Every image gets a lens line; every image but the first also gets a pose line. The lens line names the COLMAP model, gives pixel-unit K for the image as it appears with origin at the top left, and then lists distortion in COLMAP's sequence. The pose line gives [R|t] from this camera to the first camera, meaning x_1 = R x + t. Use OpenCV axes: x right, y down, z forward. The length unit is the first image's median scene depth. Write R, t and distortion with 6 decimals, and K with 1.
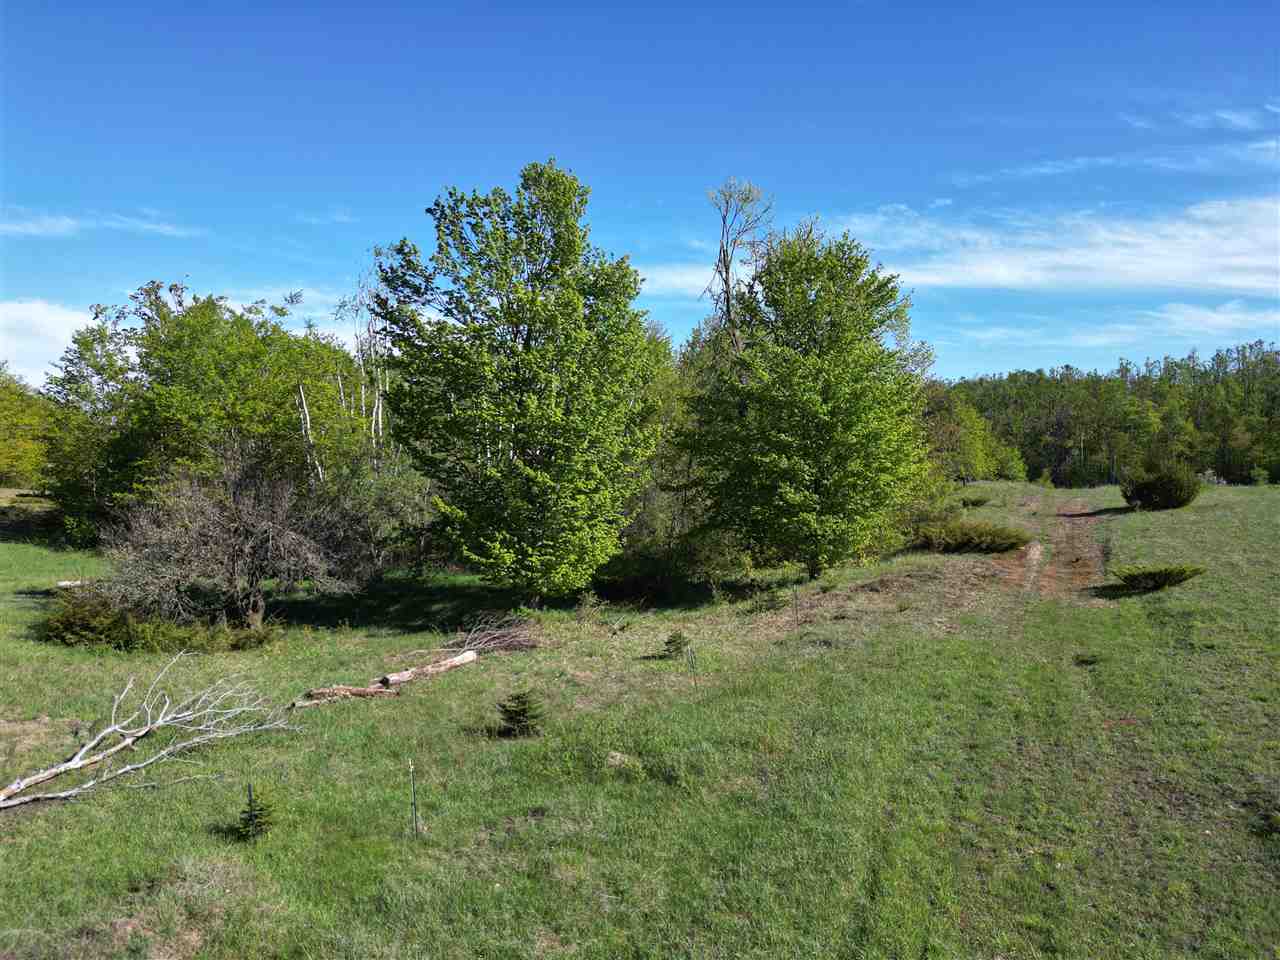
lens RADIAL K [[898.9, 0, 640.0], [0, 898.9, 480.0], [0, 0, 1]] dist [0.015282, -0.004123]
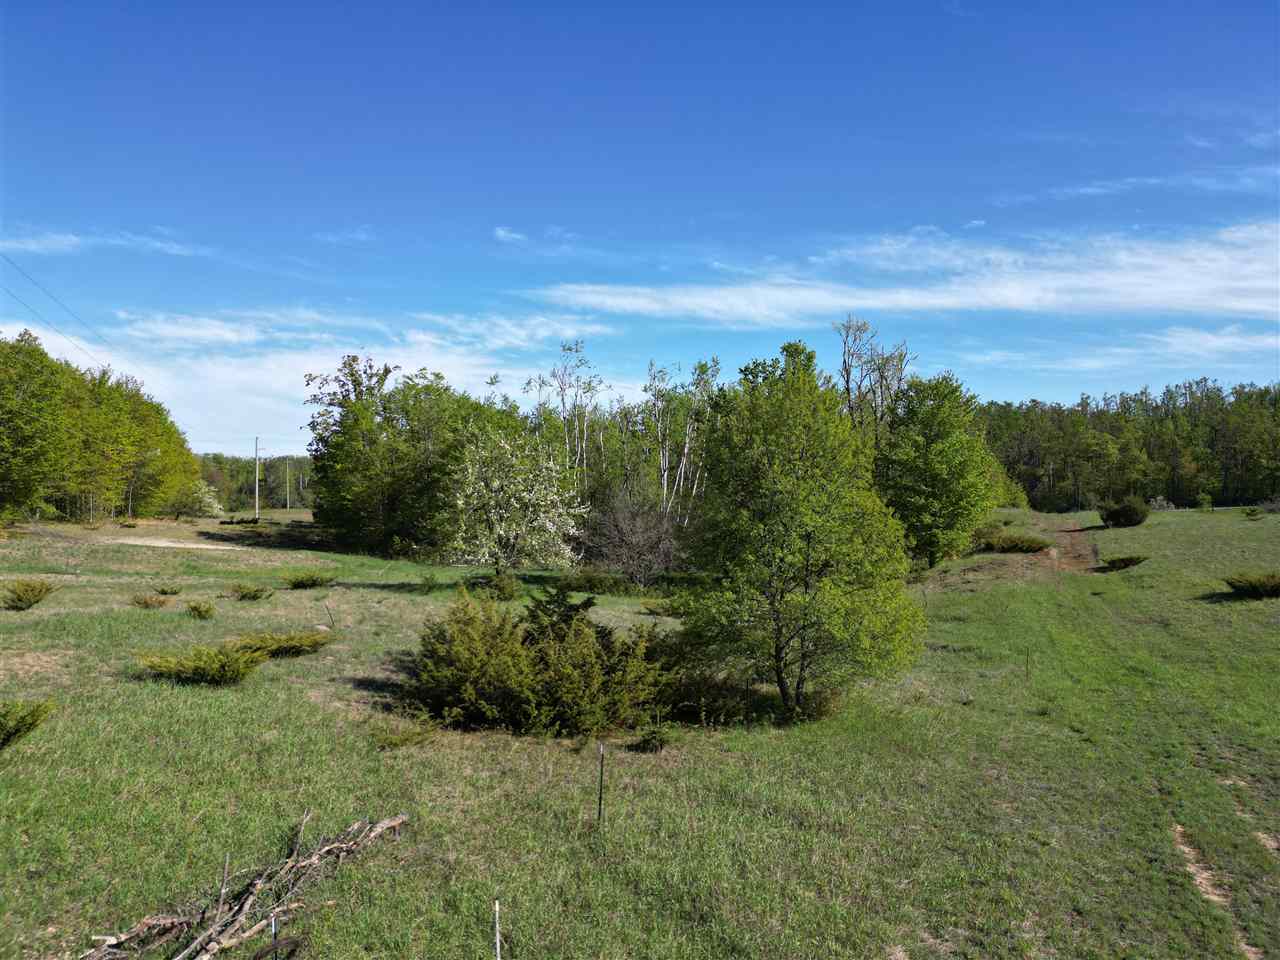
lens RADIAL K [[877.8, 0, 640.0], [0, 877.8, 480.0], [0, 0, 1]] dist [0.015307, -0.000140]
pose [[0.999641, -0.003257, 0.026596, -0.153976], [0.003977, 0.999626, -0.027064, -0.005655], [-0.026497, 0.027160, 0.999280, -0.257436]]
